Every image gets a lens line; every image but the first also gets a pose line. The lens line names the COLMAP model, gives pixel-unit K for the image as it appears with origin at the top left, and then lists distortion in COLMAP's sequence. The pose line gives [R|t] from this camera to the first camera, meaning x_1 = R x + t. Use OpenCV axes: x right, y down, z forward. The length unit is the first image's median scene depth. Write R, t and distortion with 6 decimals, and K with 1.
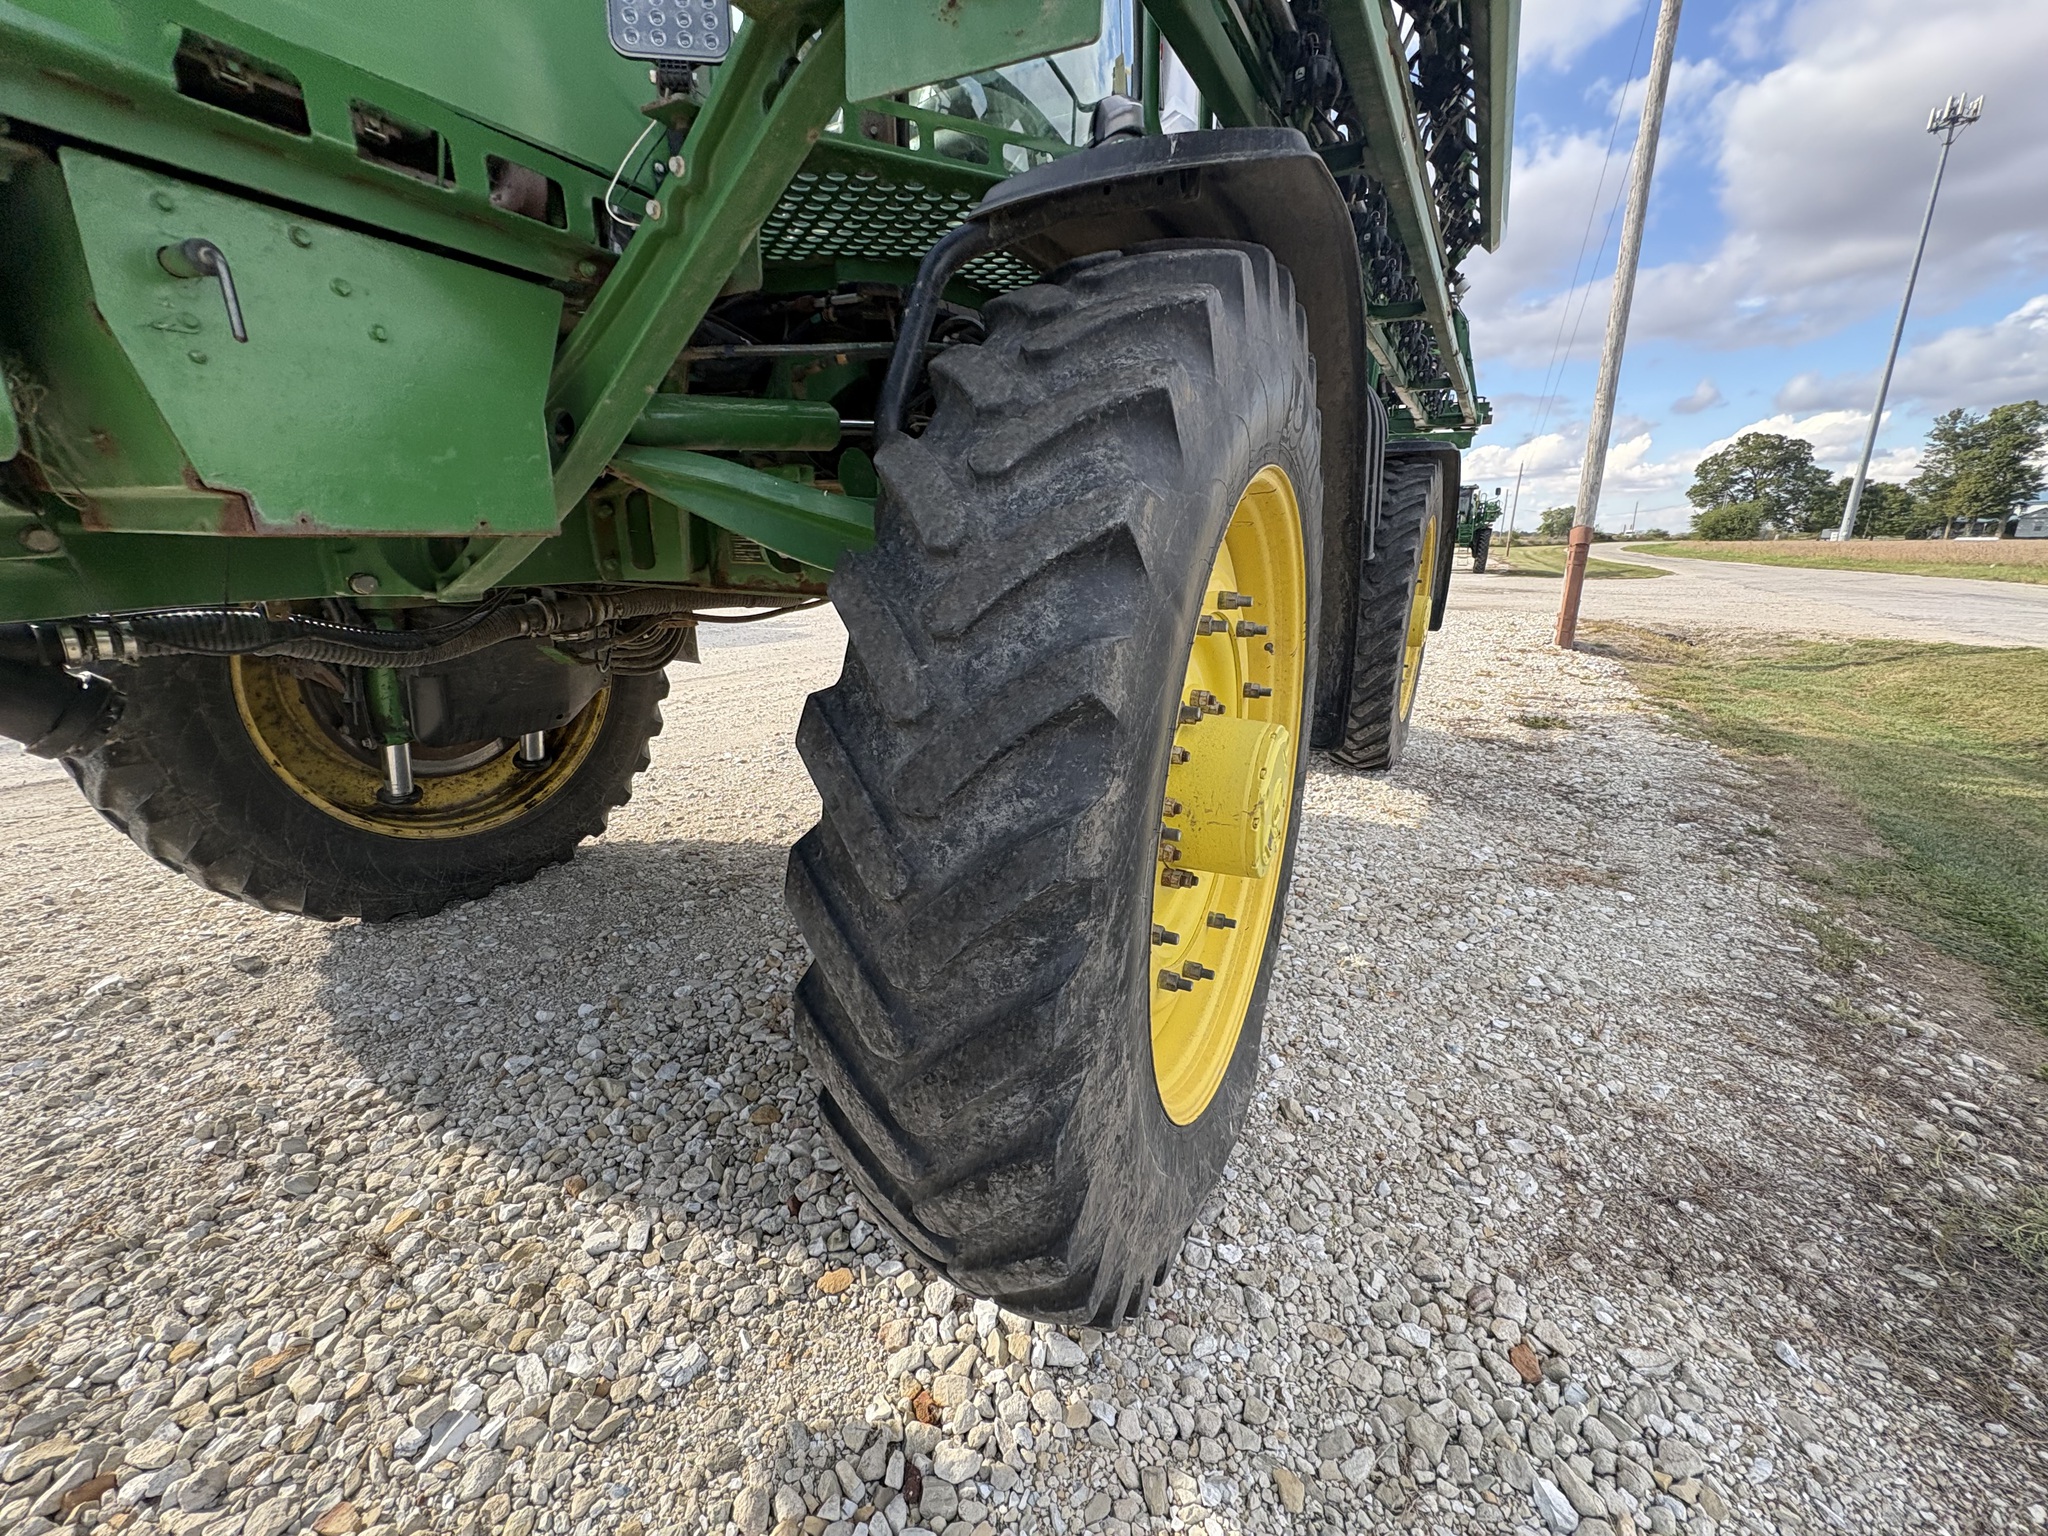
lens RADIAL K [[814.6, 0, 1024.4], [0, 814.6, 767.8], [0, 0, 1]] dist [-0.000099, 0.000034]
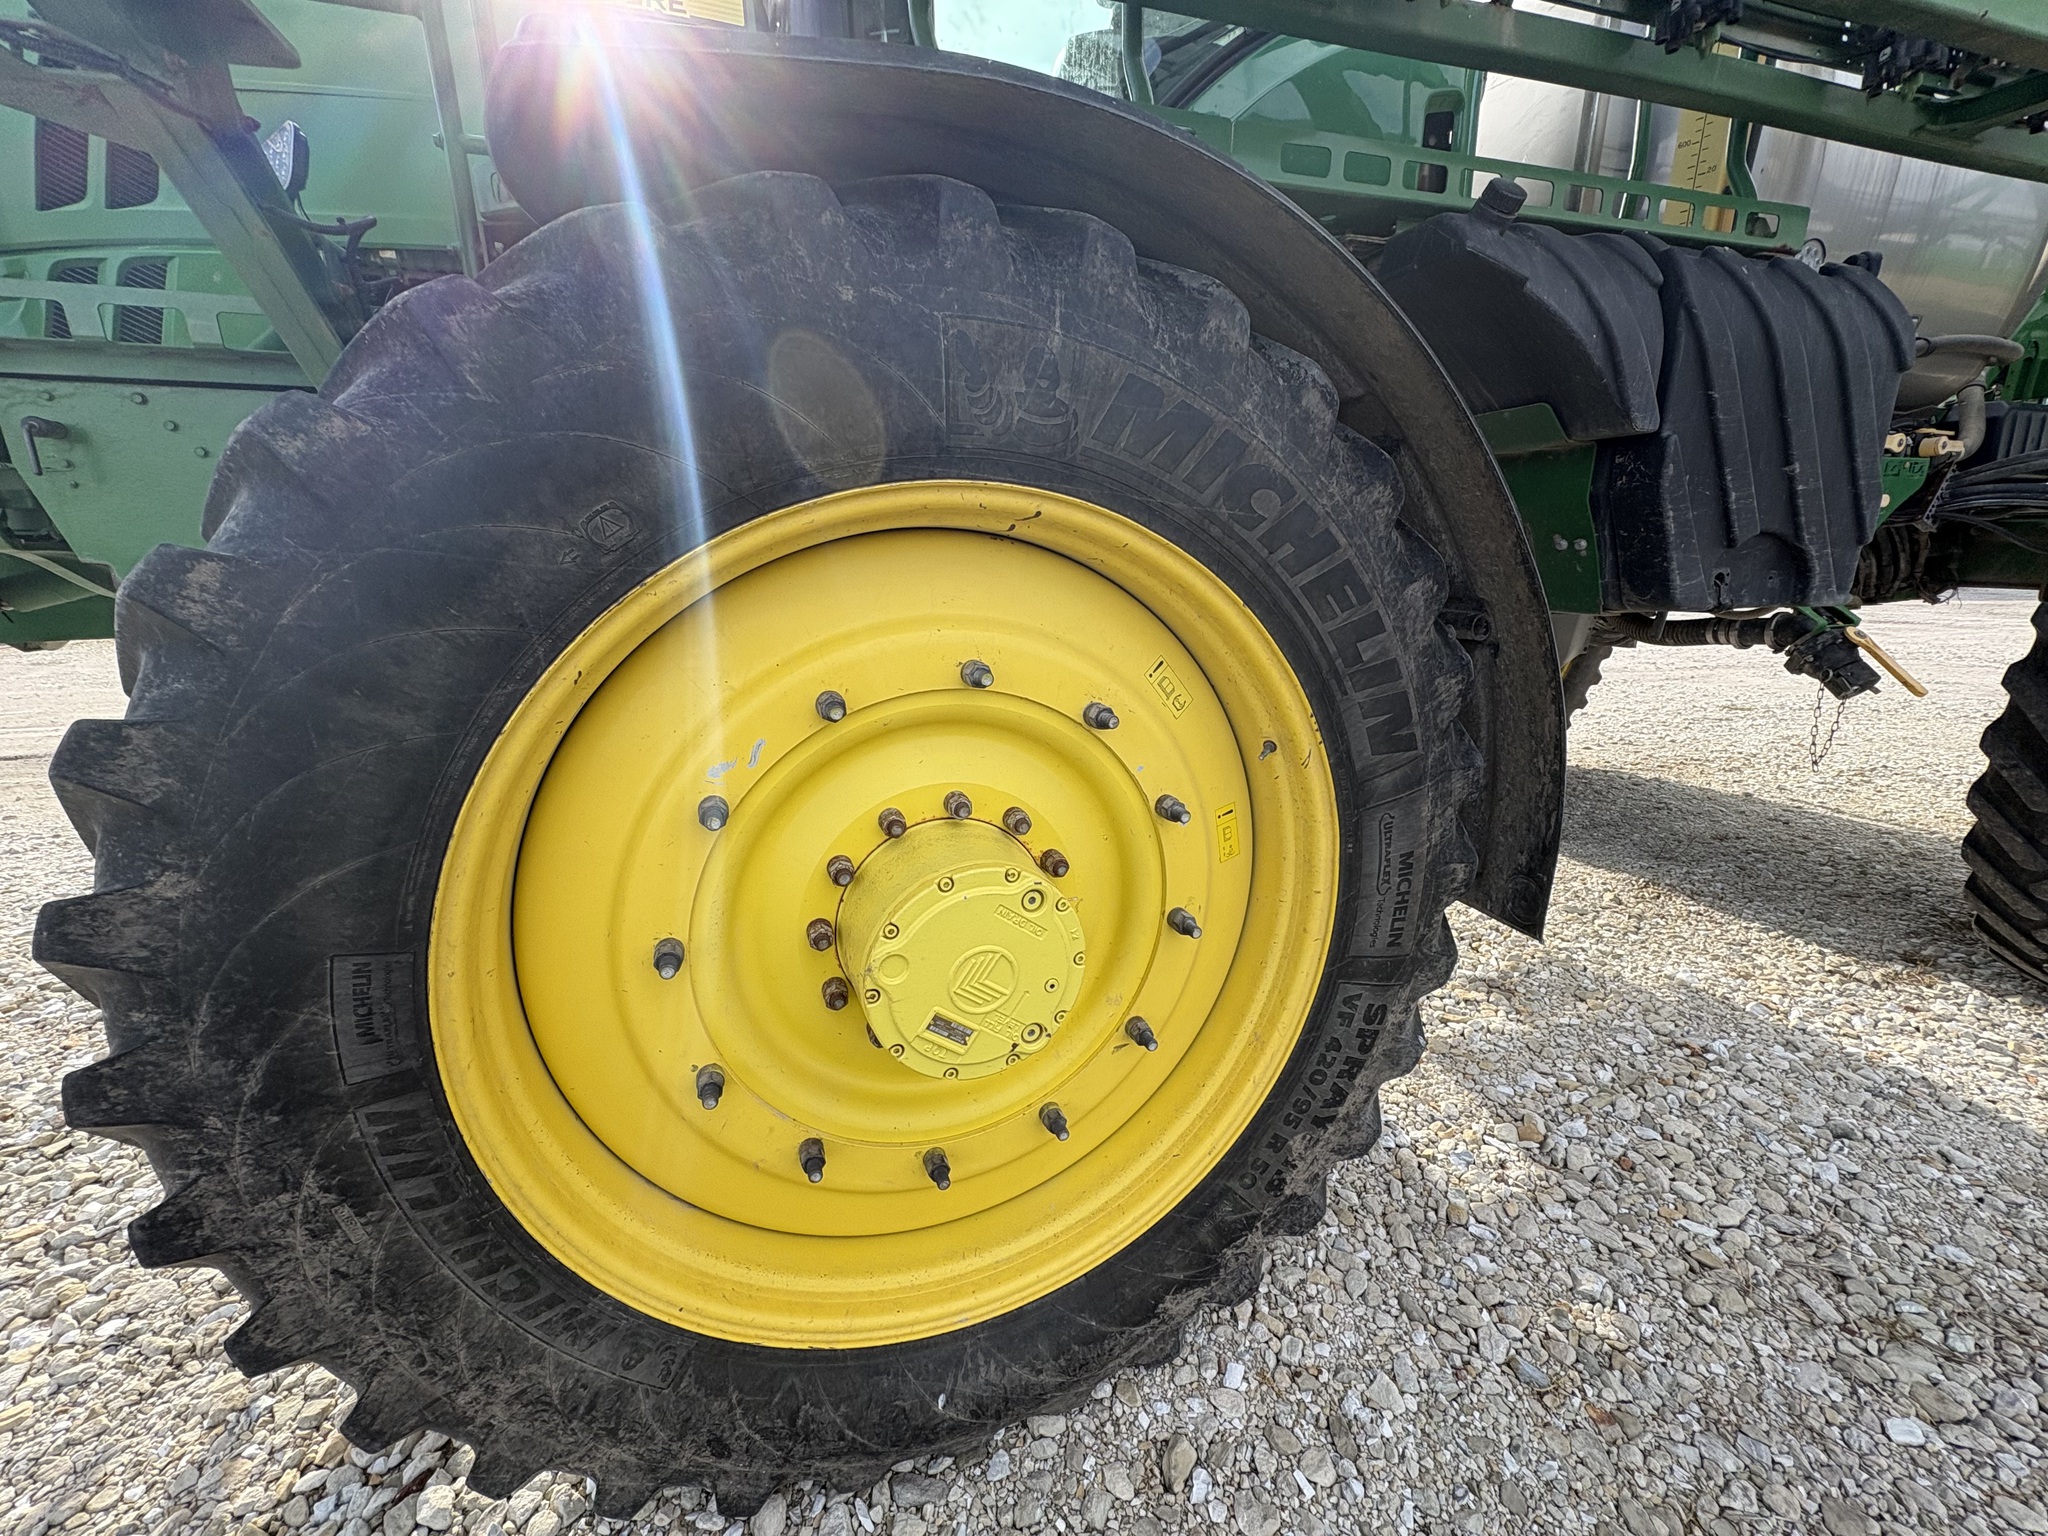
lens RADIAL K [[814.6, 0, 1026.3], [0, 814.6, 777.0], [0, 0, 1]] dist [-0.000099, 0.000034]
pose [[0.732953, 0.156582, -0.662014, 0.294079], [-0.166731, 0.984817, 0.048335, -0.062795], [0.659531, 0.074951, 0.747931, 0.201598]]
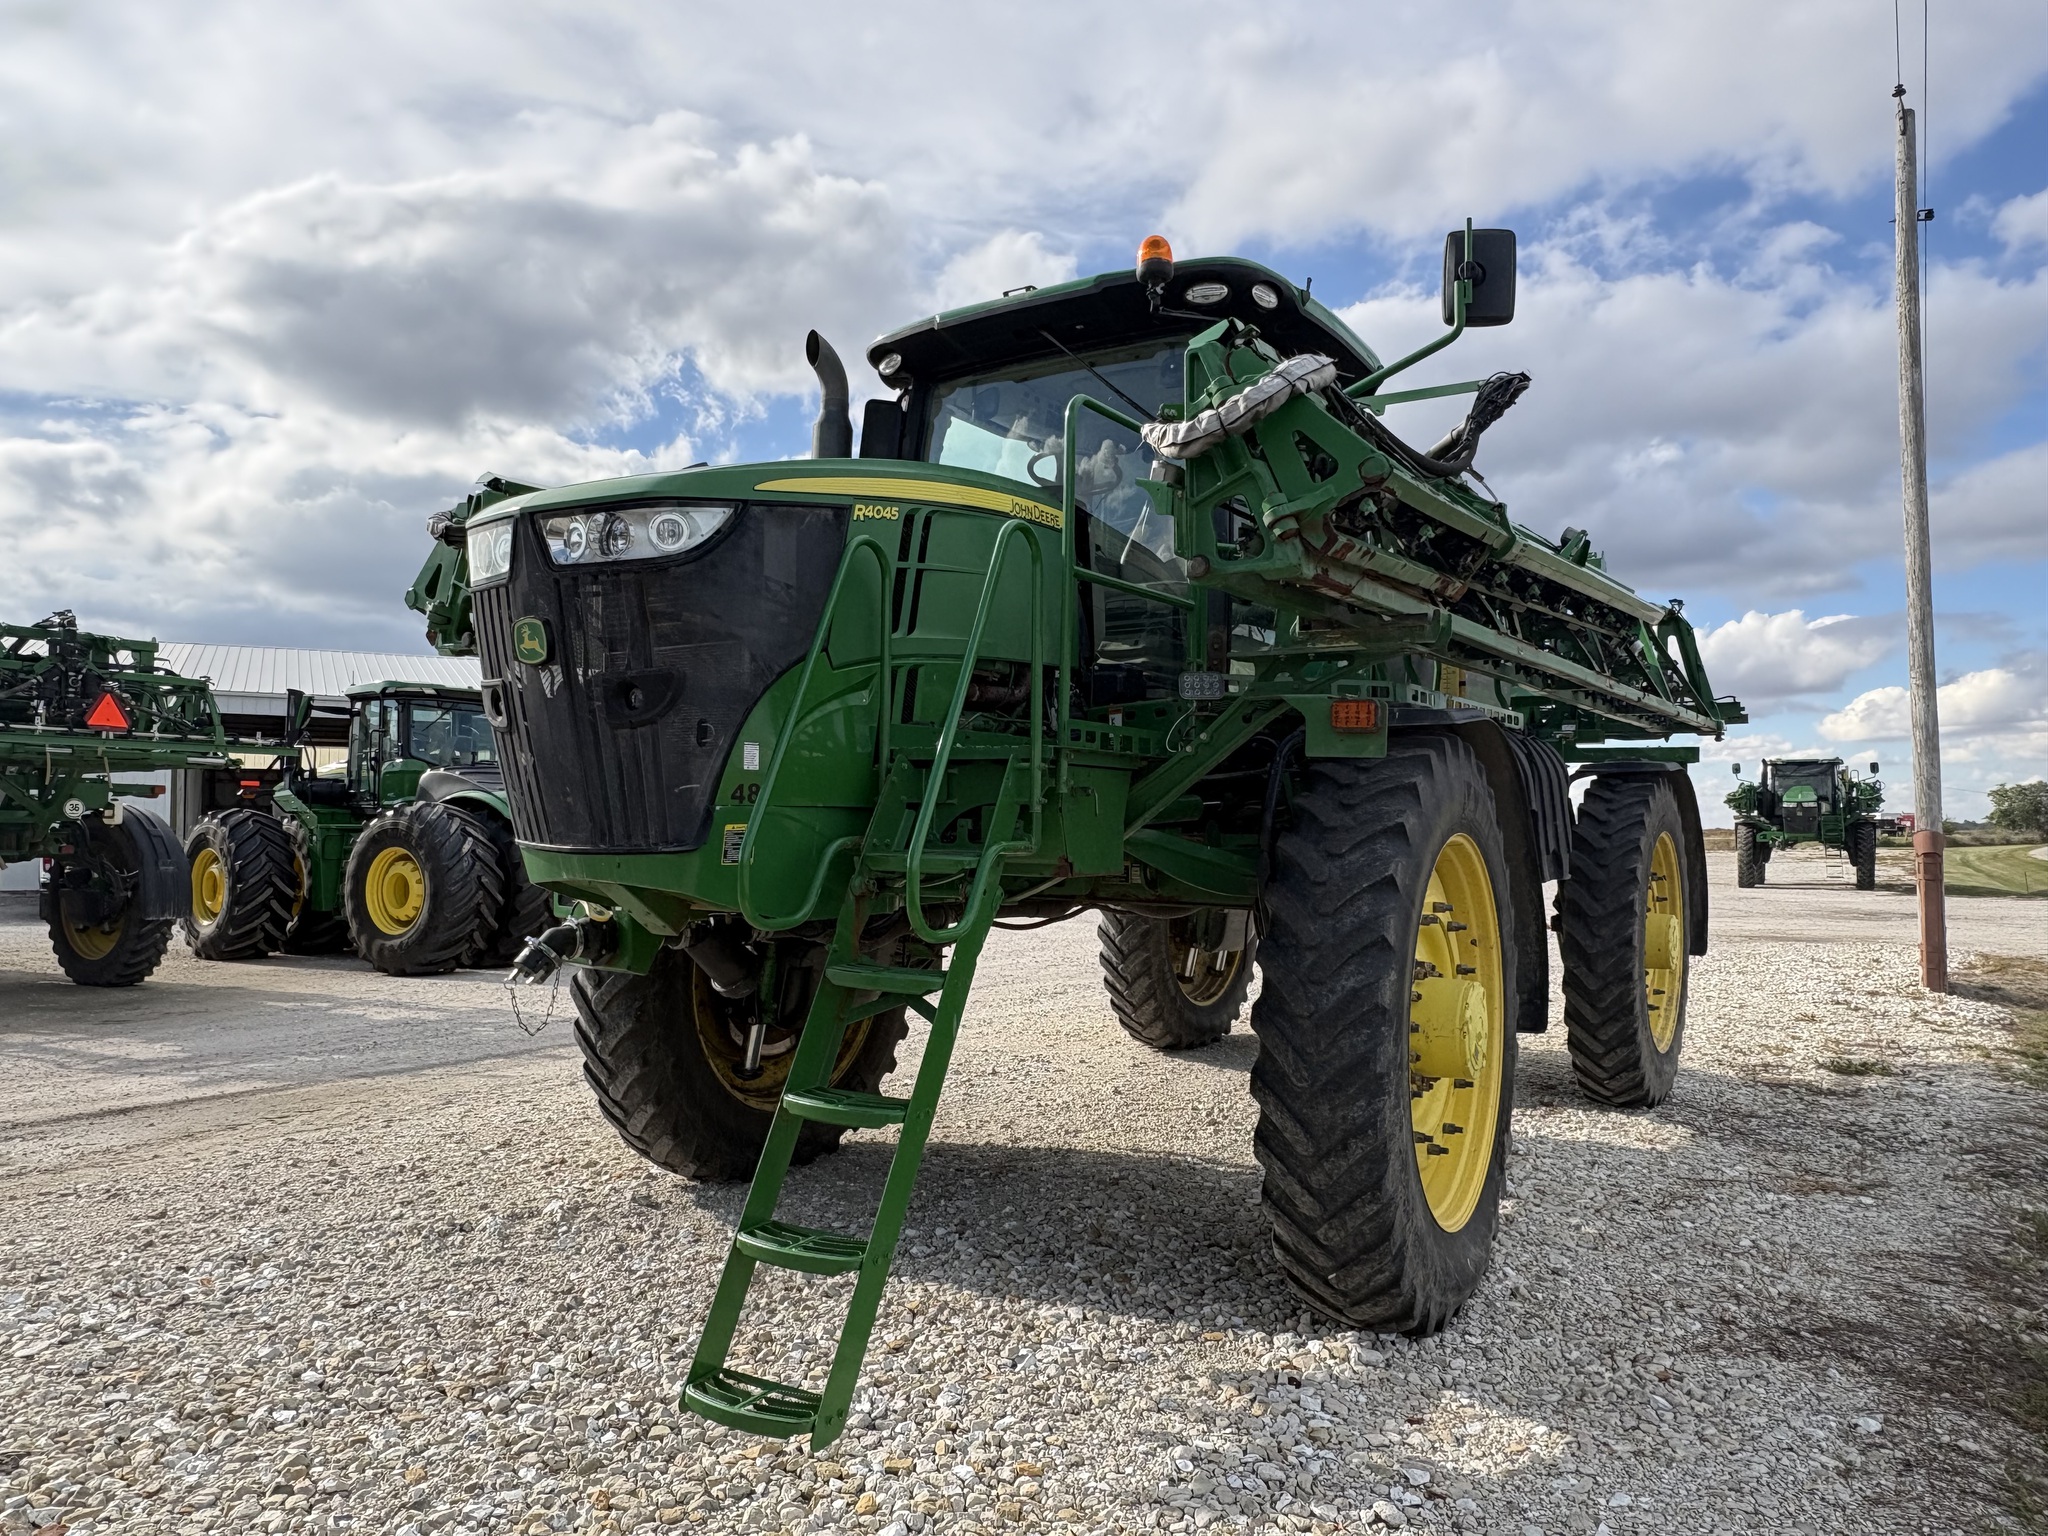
lens RADIAL K [[1363.6, 0, 1016.3], [0, 1363.6, 774.8], [0, 0, 1]] dist [-0.002923, 0.001151]
pose [[0.996849, -0.002652, -0.079280, -0.152570], [-0.022119, 0.950508, -0.309911, 0.164148], [0.076178, 0.310688, 0.947455, -0.700056]]
